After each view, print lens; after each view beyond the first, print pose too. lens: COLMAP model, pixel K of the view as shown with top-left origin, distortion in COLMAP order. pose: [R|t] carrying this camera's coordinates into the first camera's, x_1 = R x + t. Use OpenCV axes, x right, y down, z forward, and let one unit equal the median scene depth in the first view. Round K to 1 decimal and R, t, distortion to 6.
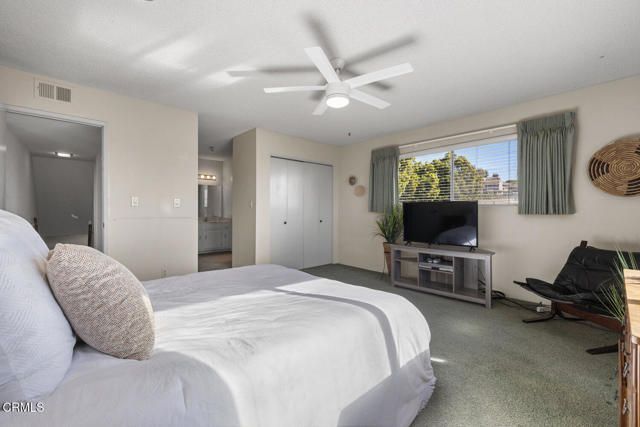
lens RADIAL K [[268.0, 0, 319.4], [0, 268.0, 210.8], [0, 0, 1]] dist [0.000465, 0.000038]
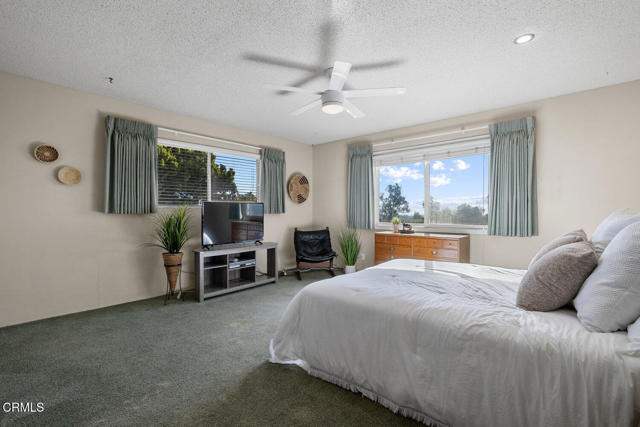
lens RADIAL K [[290.4, 0, 320.0], [0, 290.4, 210.5], [0, 0, 1]] dist [-0.004635, -0.000911]
pose [[-0.094877, -0.001399, 0.995488, -0.725402], [-0.002006, 0.999997, 0.001214, -0.005899], [-0.995487, -0.001882, -0.094880, 0.780754]]
